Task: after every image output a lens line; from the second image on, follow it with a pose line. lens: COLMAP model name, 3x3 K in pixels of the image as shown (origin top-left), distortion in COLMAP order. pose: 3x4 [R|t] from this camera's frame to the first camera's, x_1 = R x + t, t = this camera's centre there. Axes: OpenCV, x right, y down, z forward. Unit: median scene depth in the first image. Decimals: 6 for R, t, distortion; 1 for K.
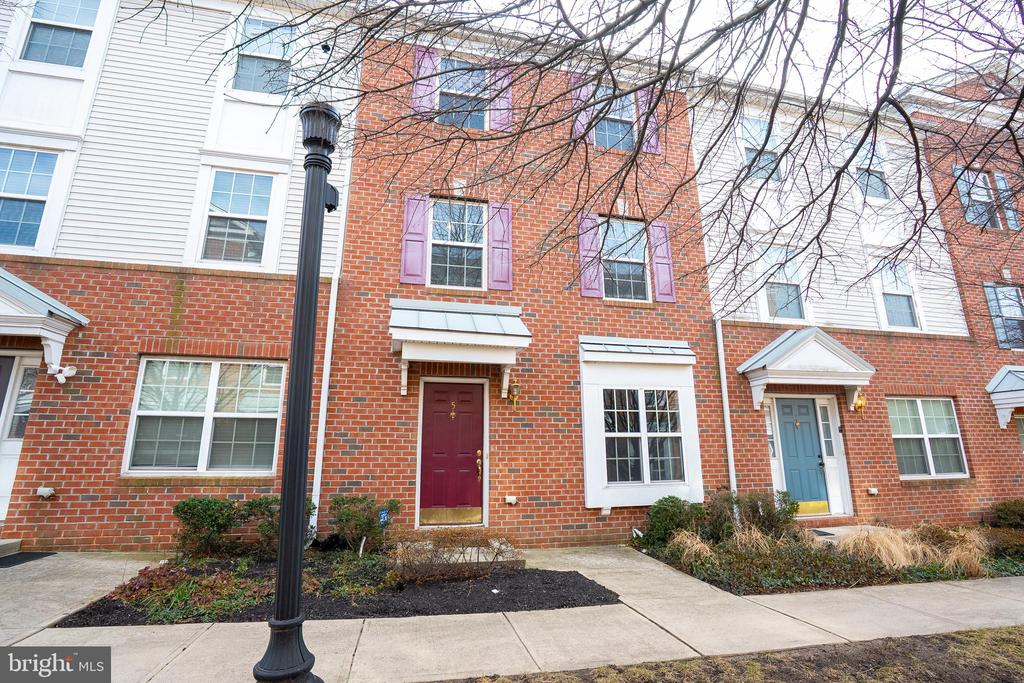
lens RADIAL K [[471.2, 0, 507.2], [0, 471.2, 343.6], [0, 0, 1]] dist [-0.050145, 0.015553]
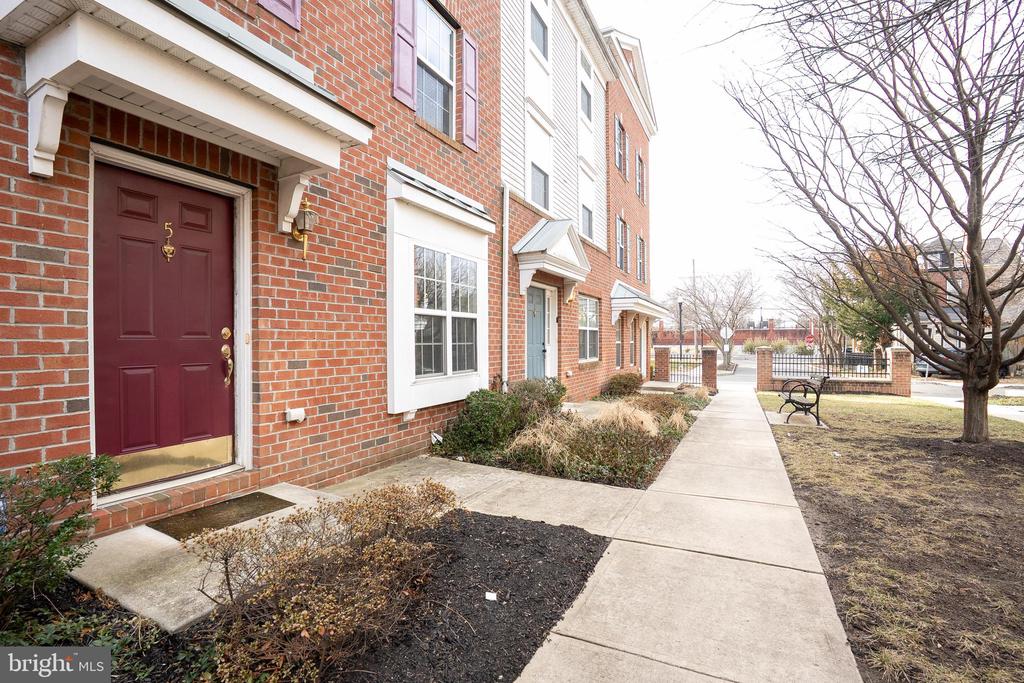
lens RADIAL K [[471.2, 0, 507.6], [0, 471.2, 344.1], [0, 0, 1]] dist [-0.050145, 0.015553]
pose [[0.636340, -0.003884, 0.771399, -0.254295], [-0.172617, 0.973913, 0.147298, 0.119134], [-0.751848, -0.226888, 0.619069, 0.464434]]
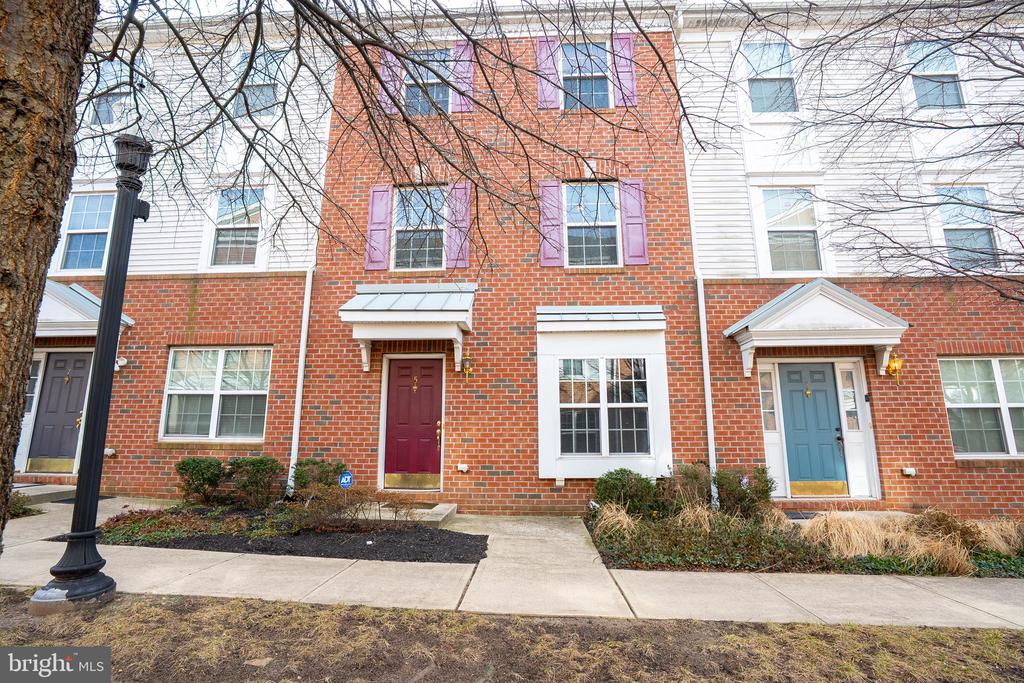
lens RADIAL K [[471.2, 0, 508.7], [0, 471.2, 345.4], [0, 0, 1]] dist [-0.050145, 0.015553]
pose [[0.962427, -0.046249, -0.267572, 0.389001], [0.058040, 0.997653, 0.036321, 0.026960], [0.265264, -0.050486, 0.962853, 0.027837]]
